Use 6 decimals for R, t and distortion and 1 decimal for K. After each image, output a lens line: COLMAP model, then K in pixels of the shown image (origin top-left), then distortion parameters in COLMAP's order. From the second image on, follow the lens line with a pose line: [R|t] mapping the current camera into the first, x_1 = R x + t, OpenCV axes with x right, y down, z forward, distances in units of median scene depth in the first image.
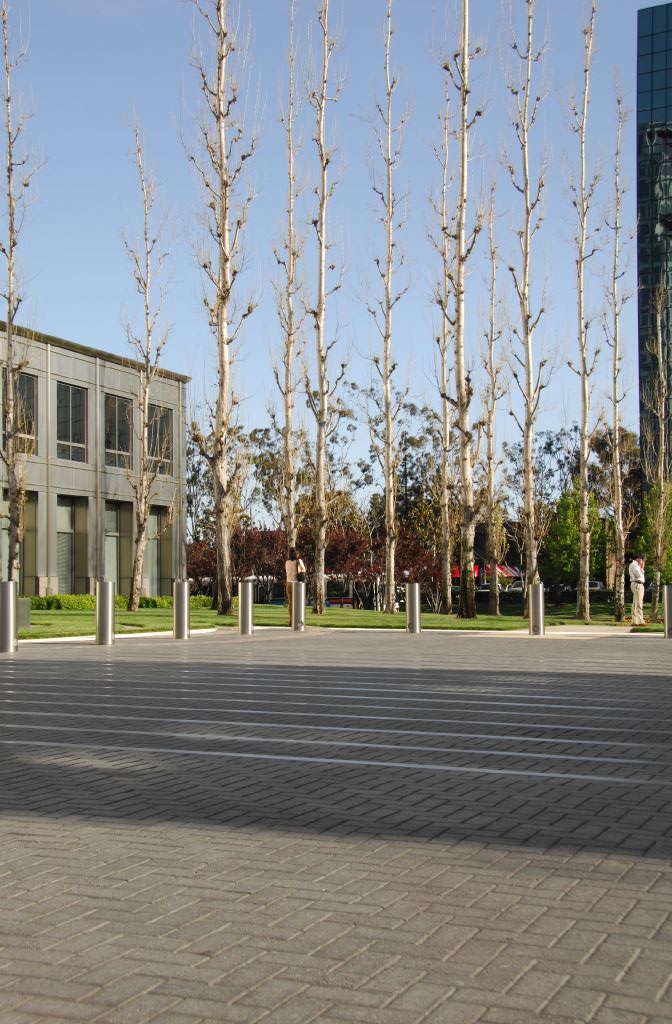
lens RADIAL K [[1323.7, 0, 330.1], [0, 1323.7, 513.6], [0, 0, 1]] dist [0.140075, 0.000000]
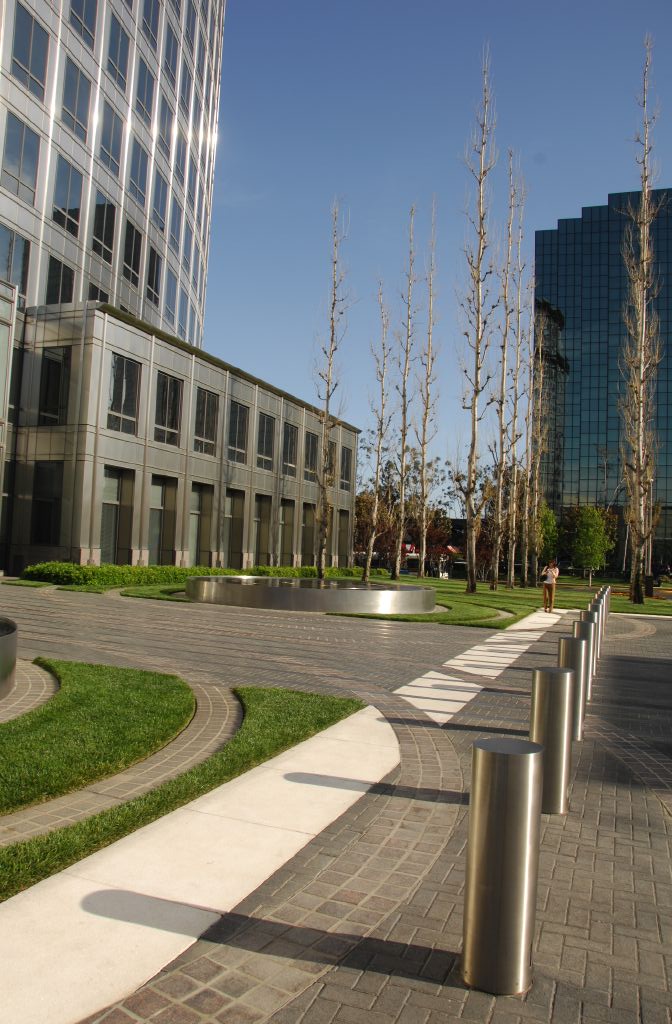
lens RADIAL K [[797.2, 0, 336.6], [0, 797.2, 515.6], [0, 0, 1]] dist [-0.144191, 0.089972]
pose [[0.996769, 0.054634, 0.058875, -0.297468], [-0.055533, 0.998362, 0.013748, -0.018853], [-0.058027, -0.016973, 0.998171, 0.065448]]
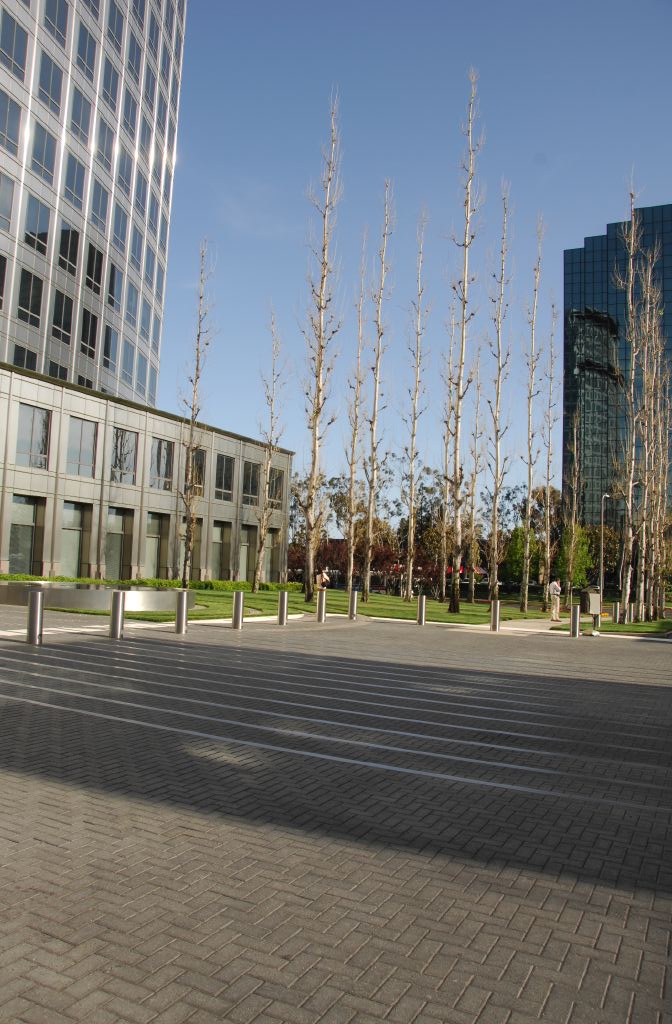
lens RADIAL K [[797.2, 0, 333.6], [0, 797.2, 509.6], [0, 0, 1]] dist [-0.144191, 0.089972]
pose [[0.997524, 0.046422, -0.052831, -0.000442], [-0.047451, 0.998704, -0.018387, -0.022488], [0.051909, 0.020848, 0.998434, -0.001497]]
